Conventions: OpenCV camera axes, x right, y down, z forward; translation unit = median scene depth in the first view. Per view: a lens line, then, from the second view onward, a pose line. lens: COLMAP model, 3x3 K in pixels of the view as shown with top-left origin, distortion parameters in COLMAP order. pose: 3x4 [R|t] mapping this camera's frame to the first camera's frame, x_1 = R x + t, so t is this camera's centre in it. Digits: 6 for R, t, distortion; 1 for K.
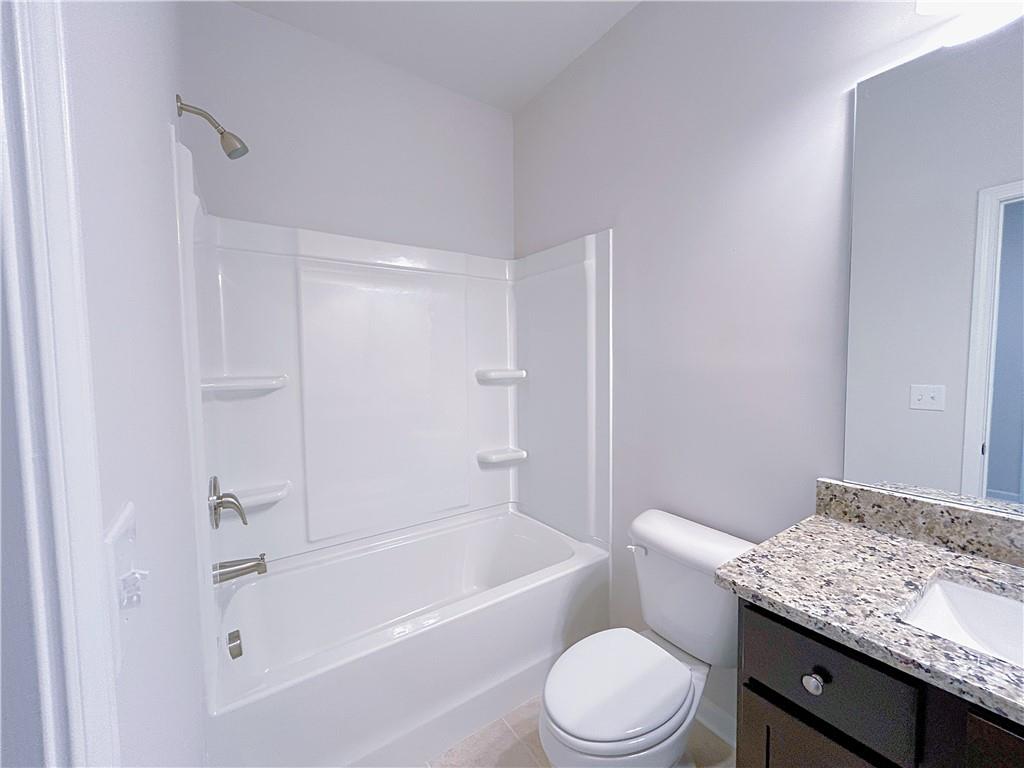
lens RADIAL K [[413.5, 0, 511.2], [0, 413.5, 382.9], [0, 0, 1]] dist [-0.000722, 0.000643]
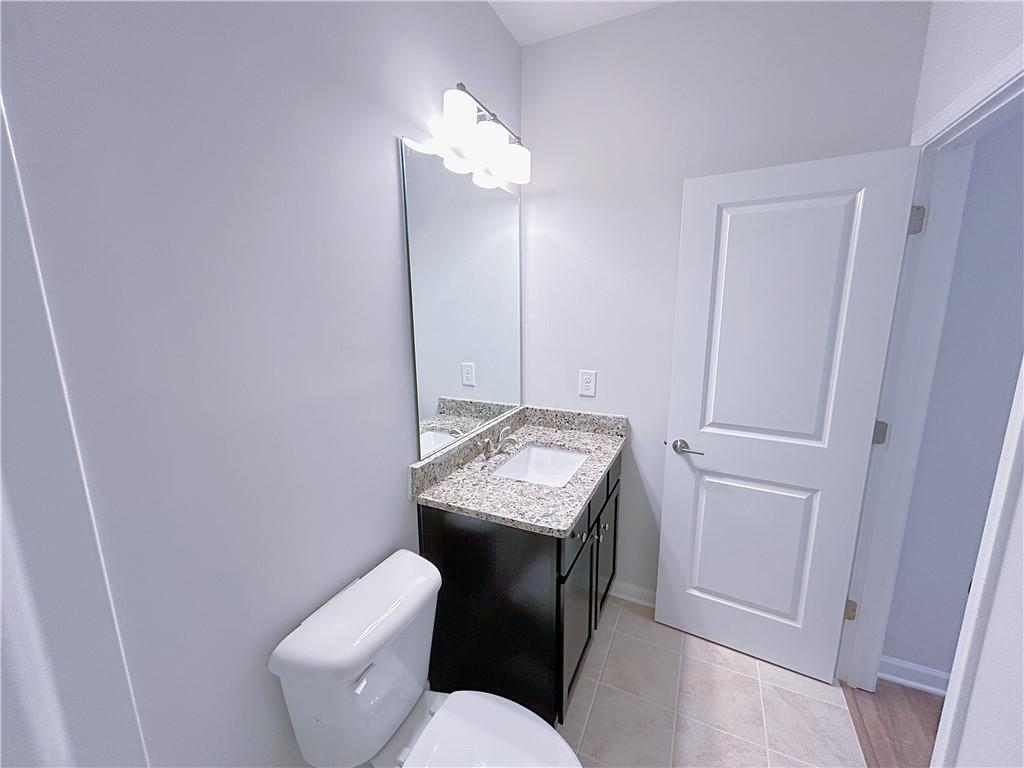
lens RADIAL K [[413.5, 0, 511.2], [0, 413.5, 382.9], [0, 0, 1]] dist [-0.000722, 0.000643]
pose [[-0.494090, -0.151127, 0.856175, -0.477772], [0.063738, 0.975830, 0.209030, -0.294286], [-0.867071, 0.157850, -0.472515, 1.530766]]
